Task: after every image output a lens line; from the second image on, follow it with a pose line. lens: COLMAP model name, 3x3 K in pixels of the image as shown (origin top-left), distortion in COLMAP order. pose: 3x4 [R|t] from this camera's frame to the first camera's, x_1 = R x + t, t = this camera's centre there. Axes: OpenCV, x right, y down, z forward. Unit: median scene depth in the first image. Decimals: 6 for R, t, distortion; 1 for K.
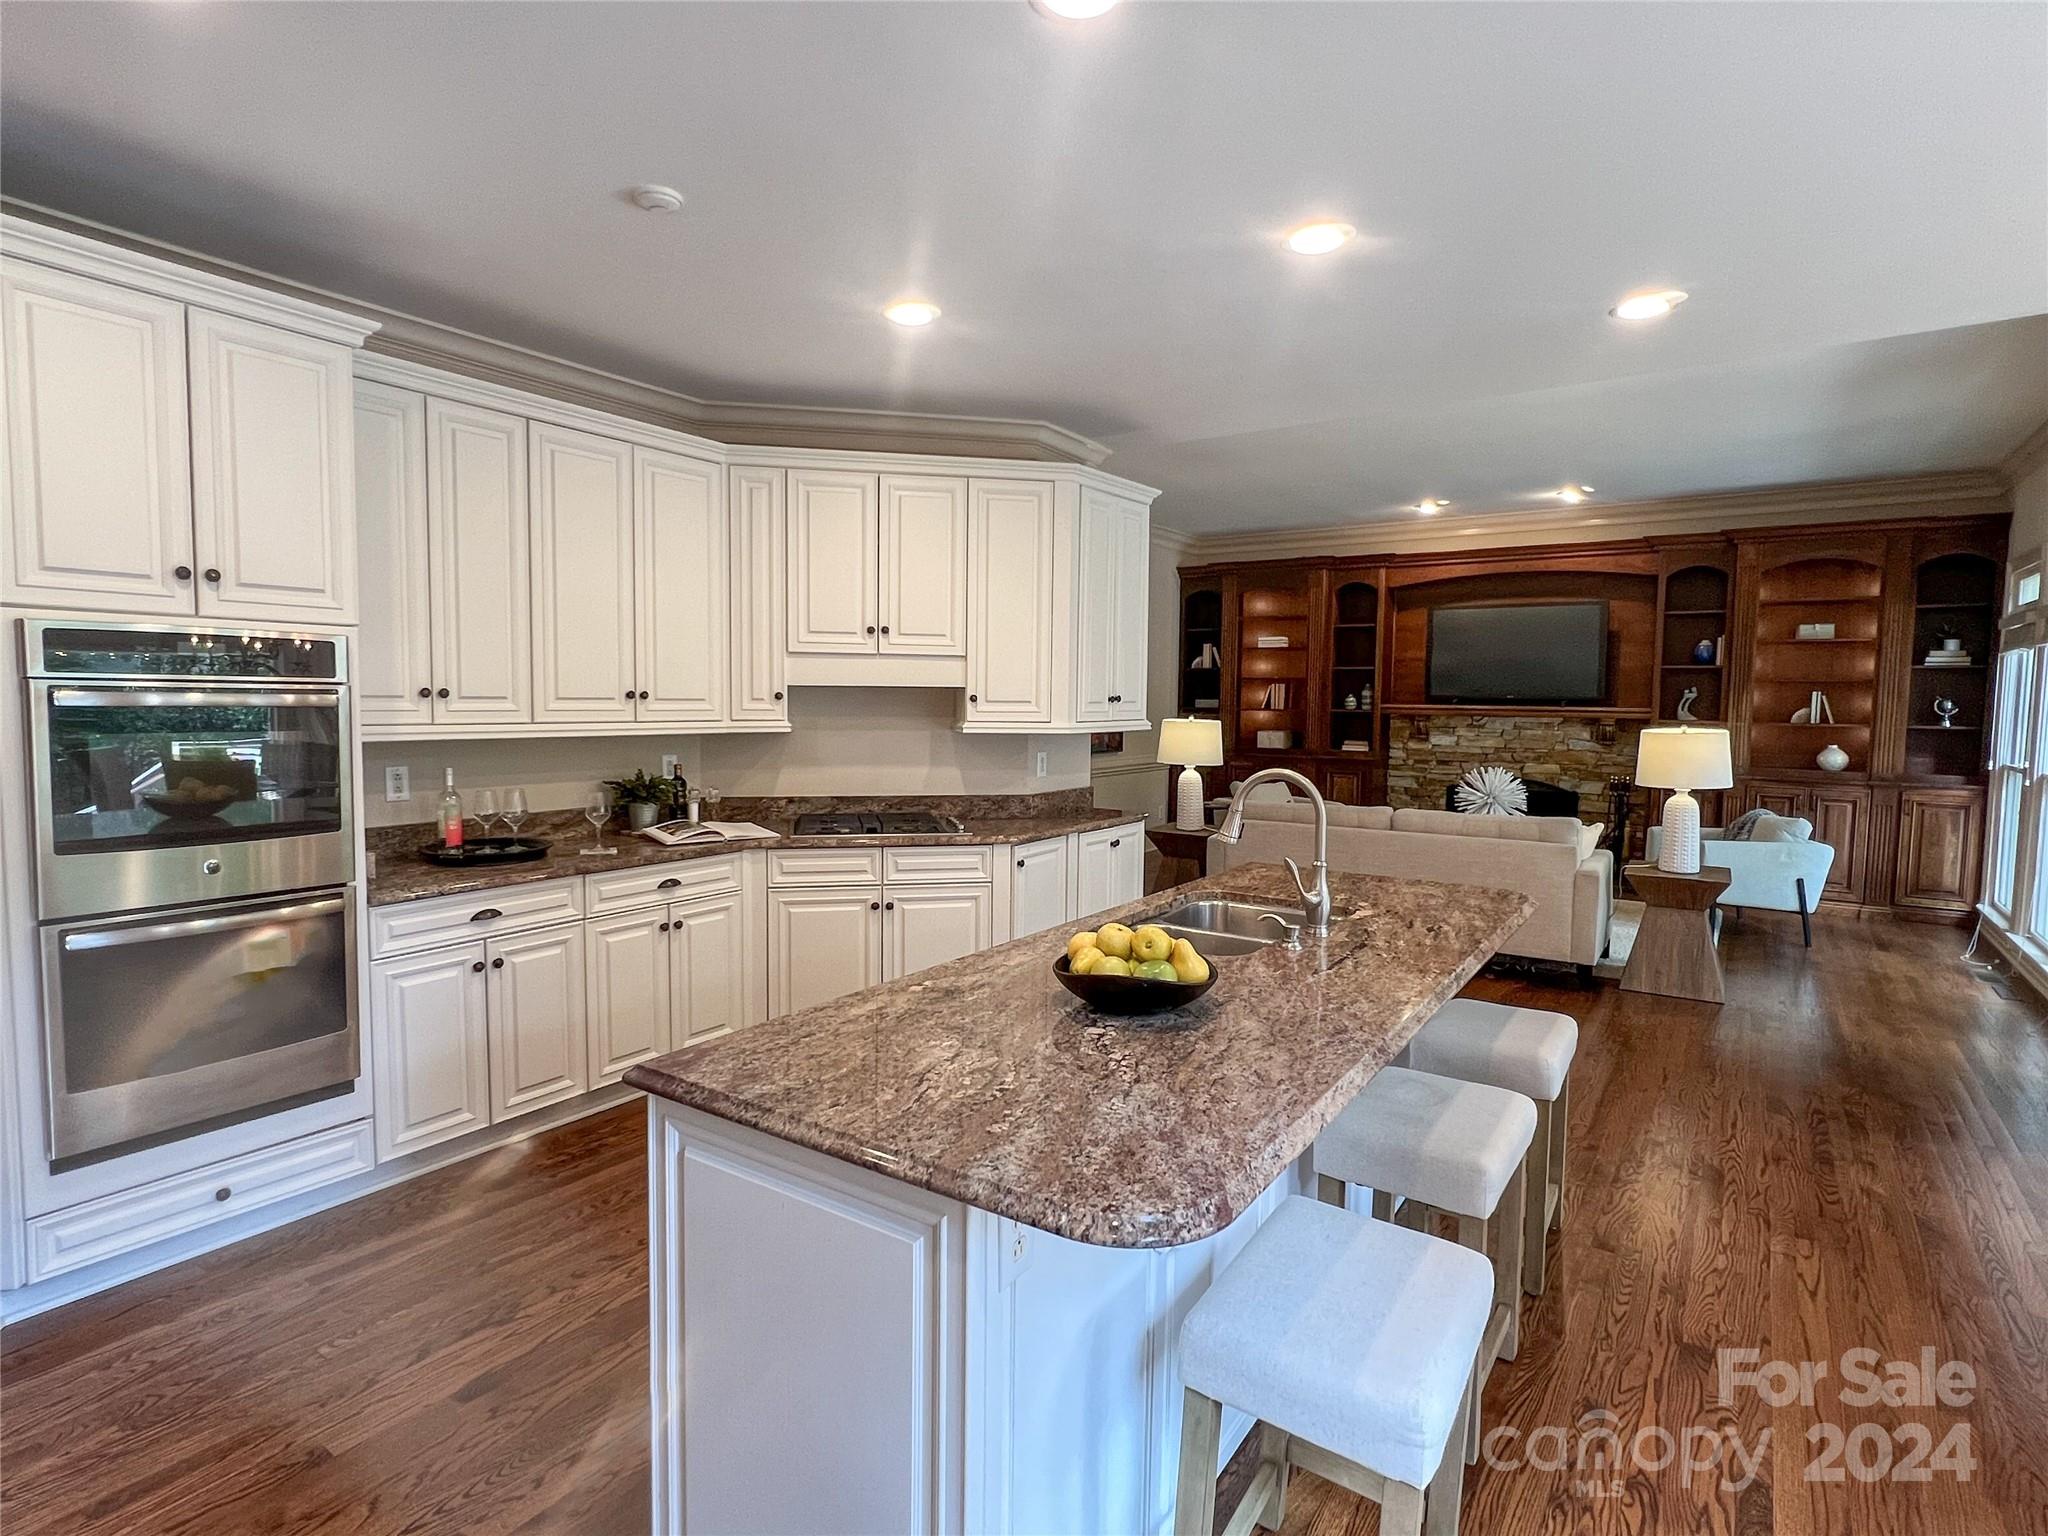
lens RADIAL K [[1065.5, 0, 1010.1], [0, 1065.5, 767.5], [0, 0, 1]] dist [-0.005764, 0.000780]
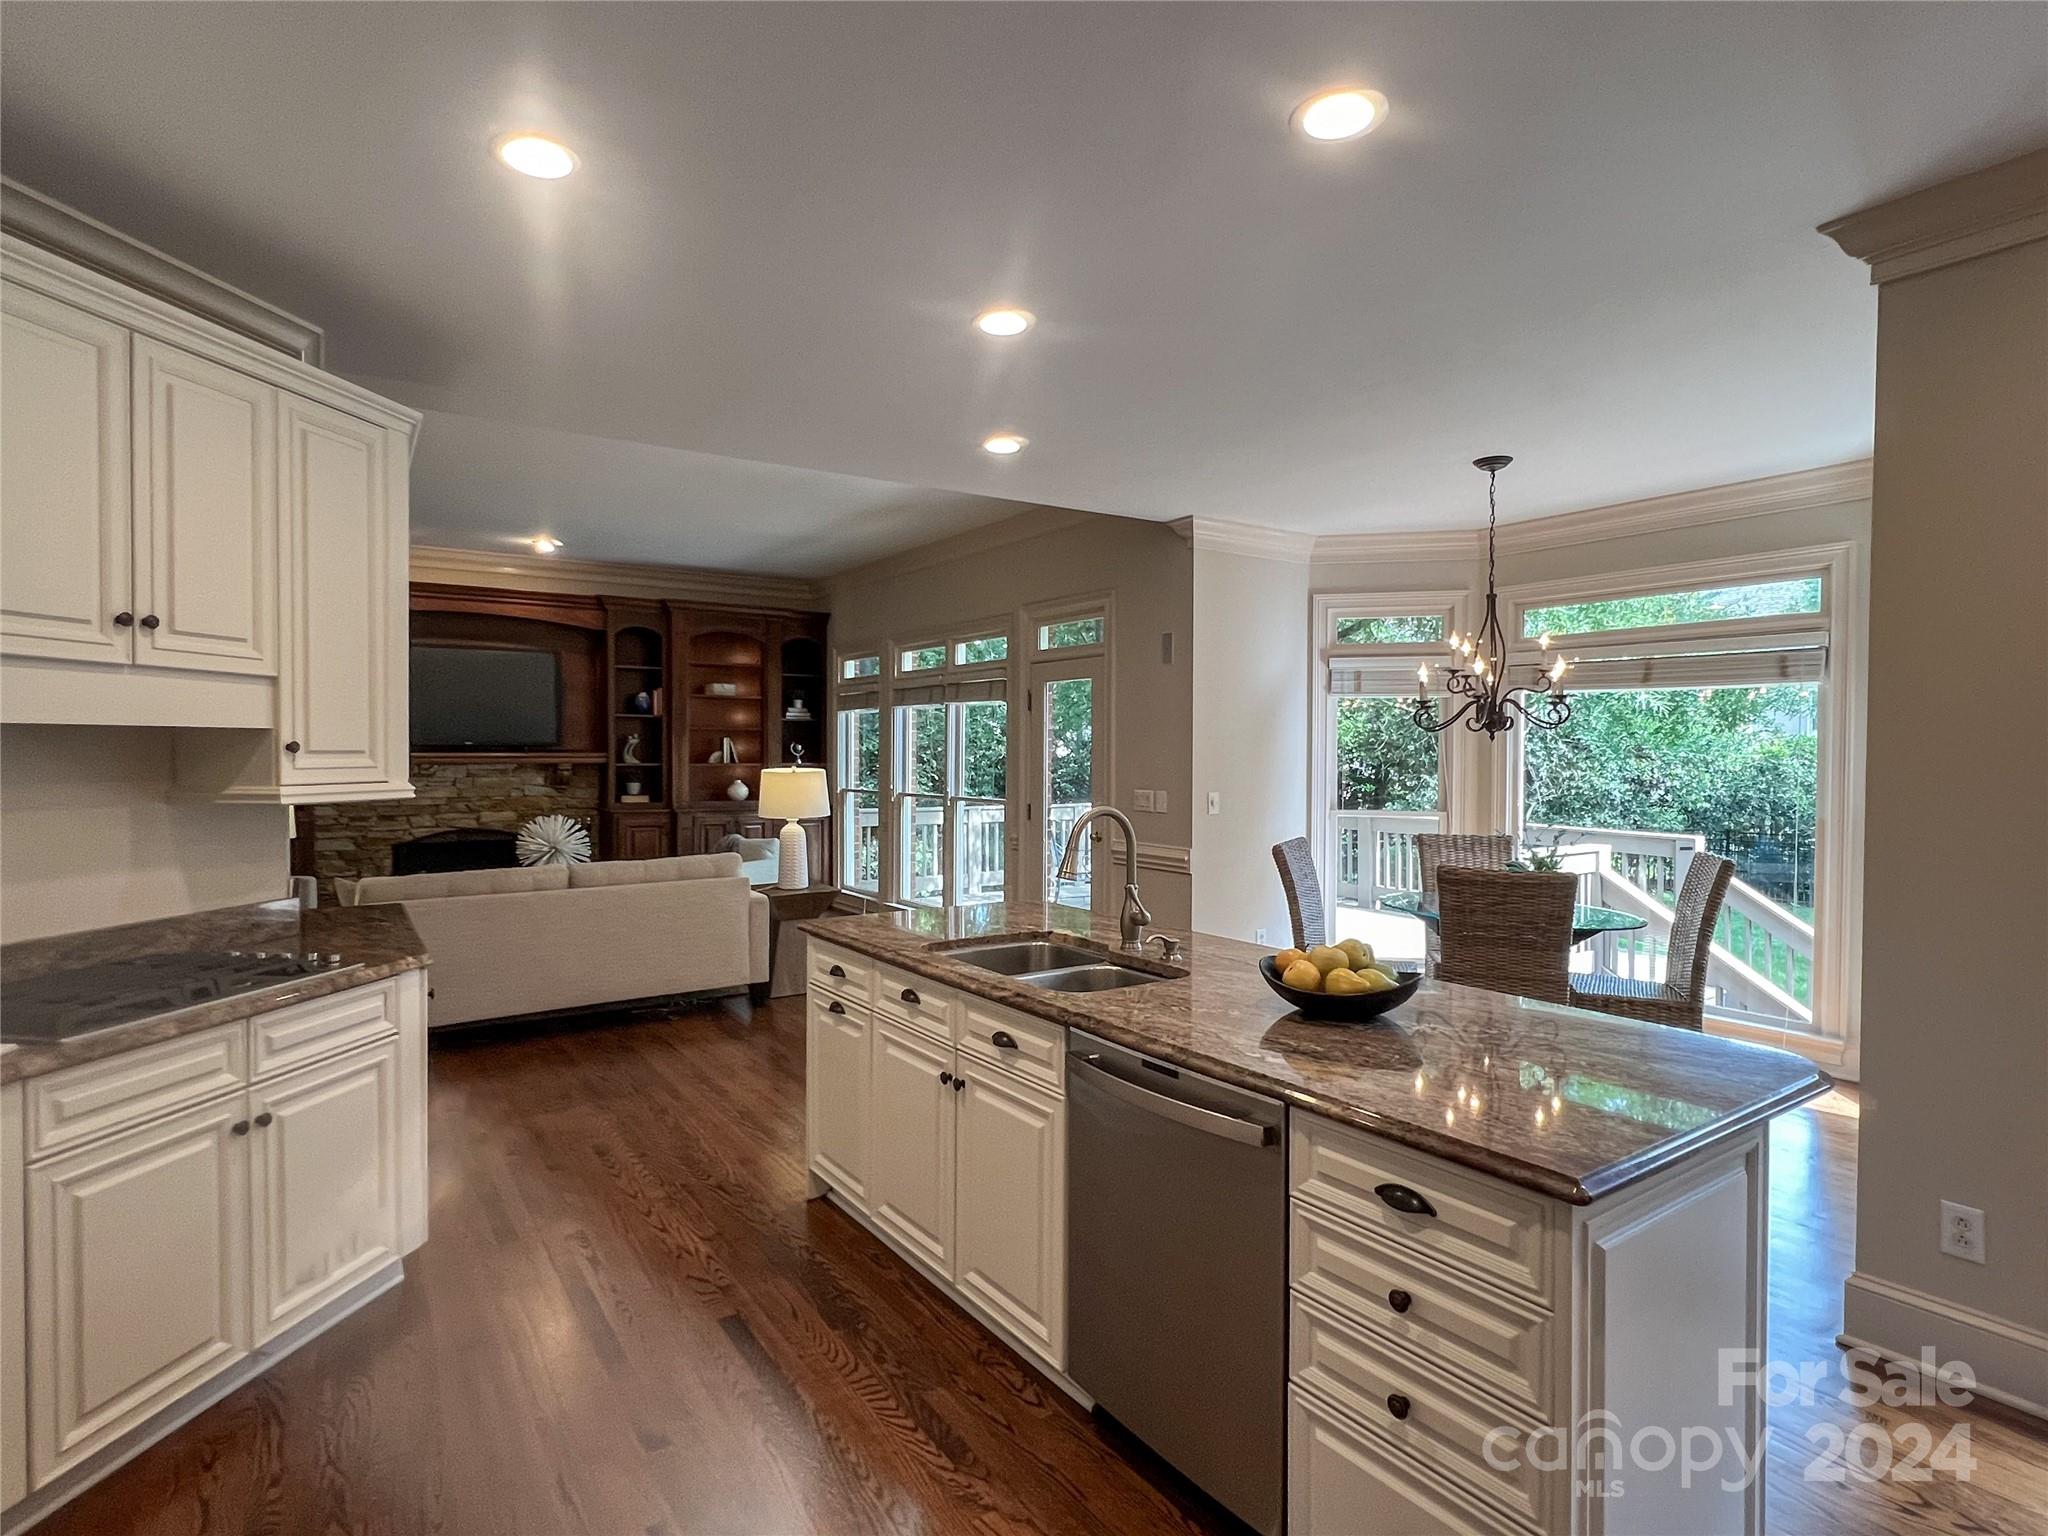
lens RADIAL K [[1065.5, 0, 1023.1], [0, 1065.5, 759.1], [0, 0, 1]] dist [-0.005764, 0.000780]
pose [[0.340917, -0.017382, 0.939933, -0.297626], [0.065505, 0.997838, -0.005306, -0.017690], [-0.937808, 0.063379, 0.341319, 0.255649]]
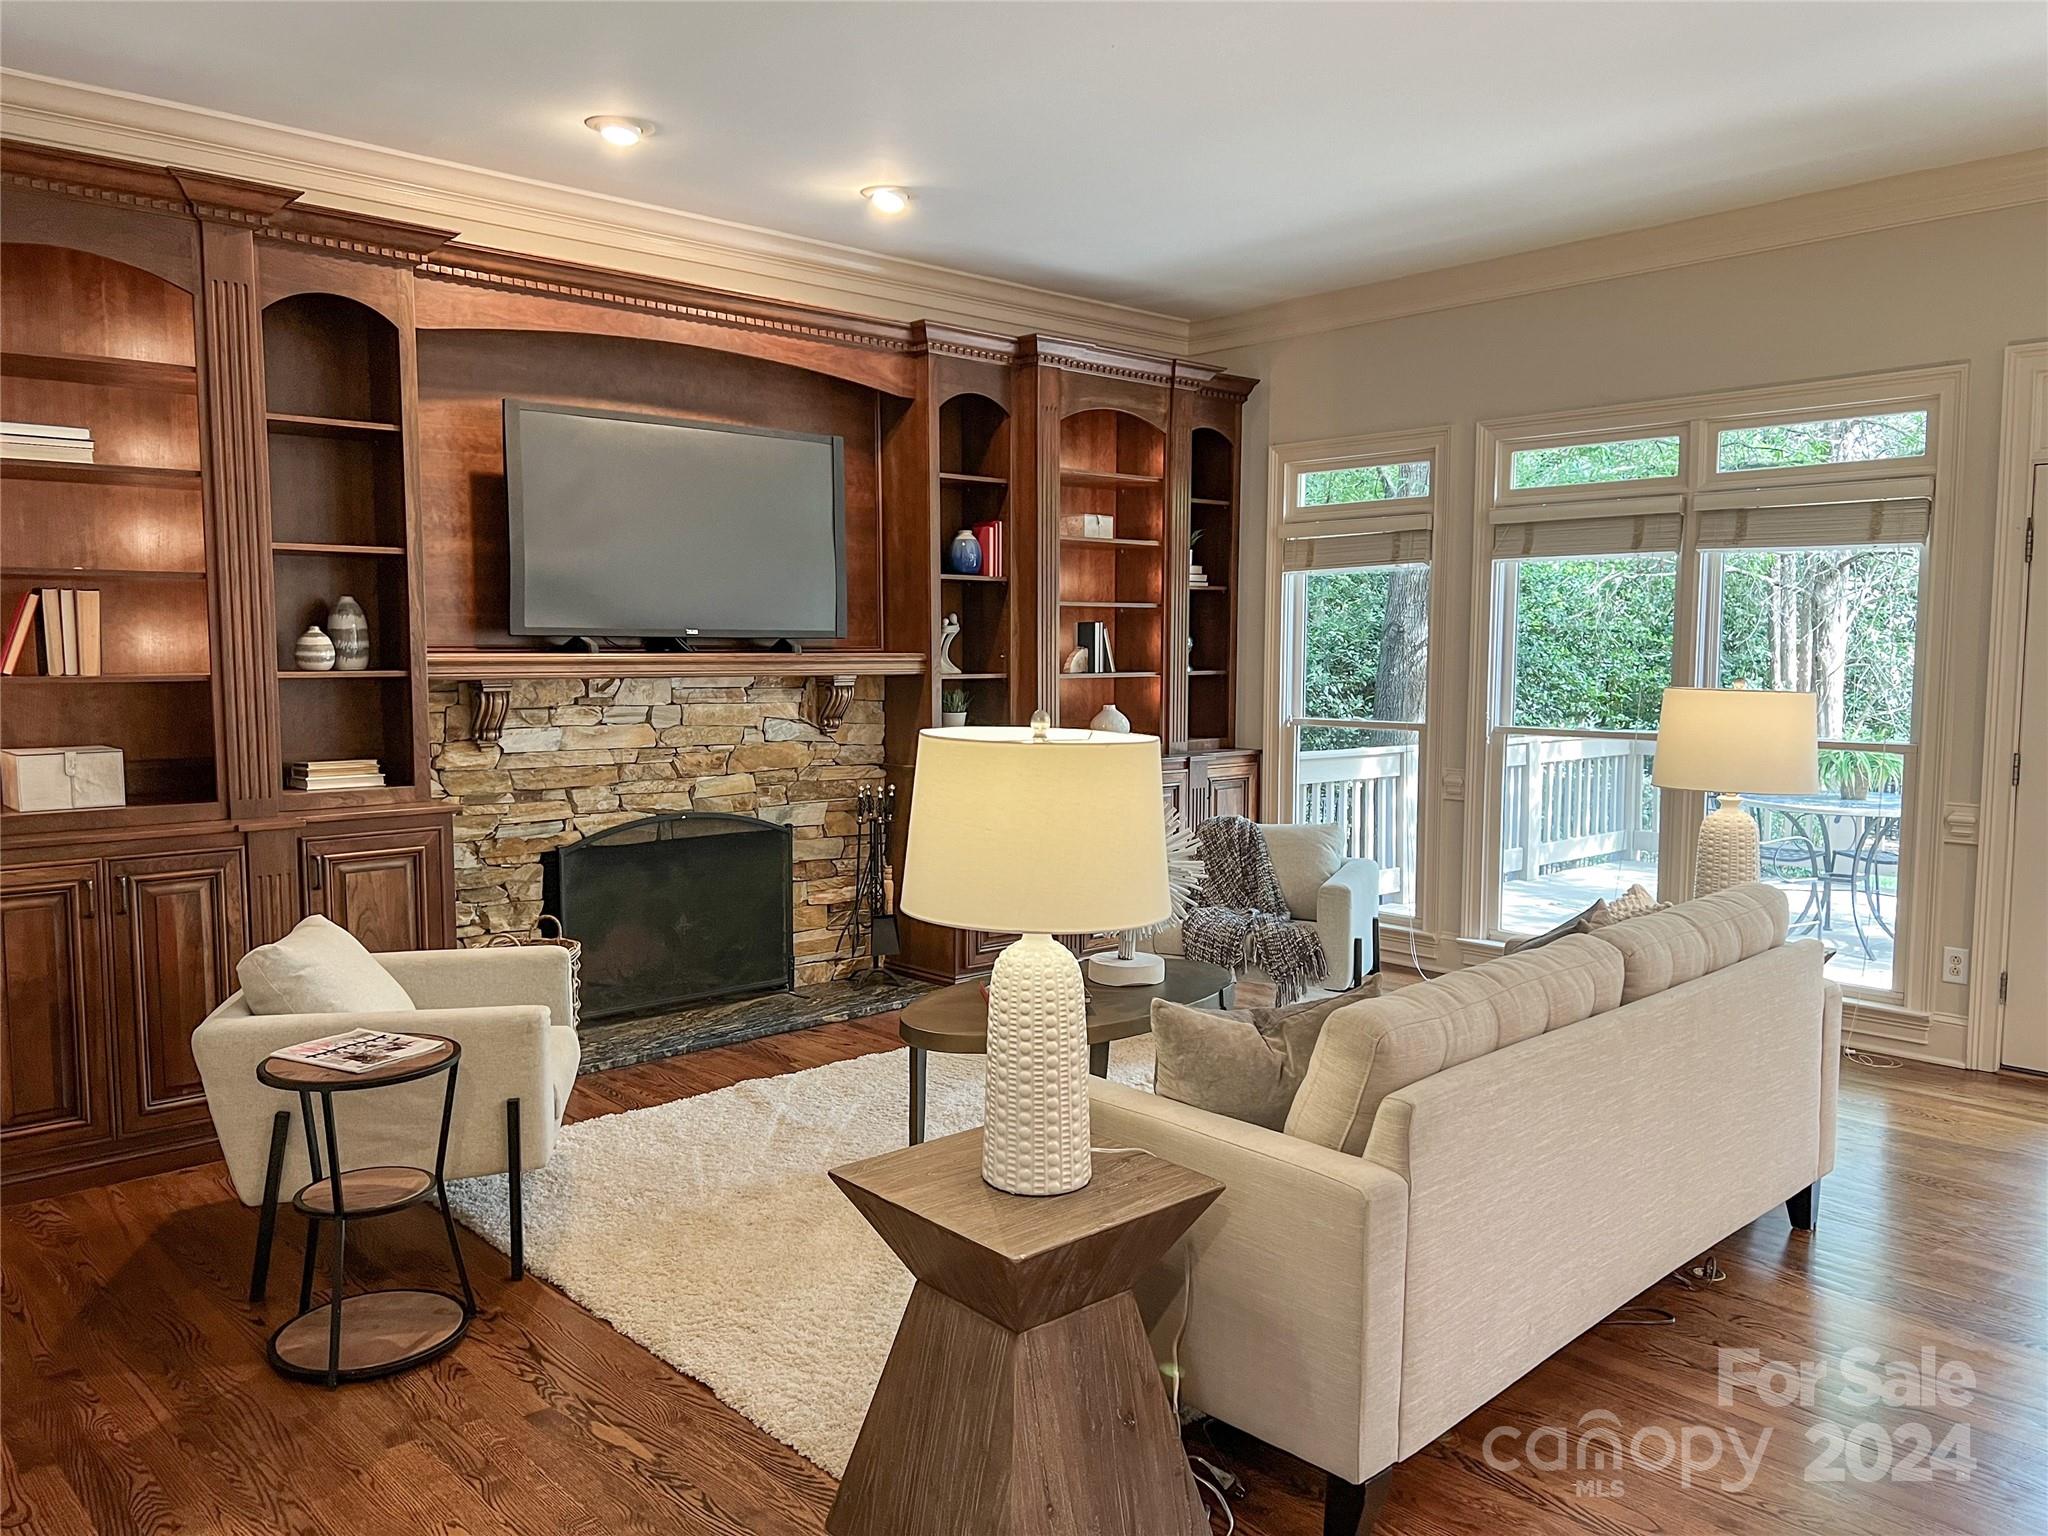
lens RADIAL K [[1525.8, 0, 1025.1], [0, 1525.8, 782.8], [0, 0, 1]] dist [0.029102, -0.037942]
pose [[0.219832, -0.097011, 0.970702, -0.146048], [0.068124, 0.994141, 0.083925, -0.056786], [-0.973156, 0.047679, 0.225153, 0.856528]]
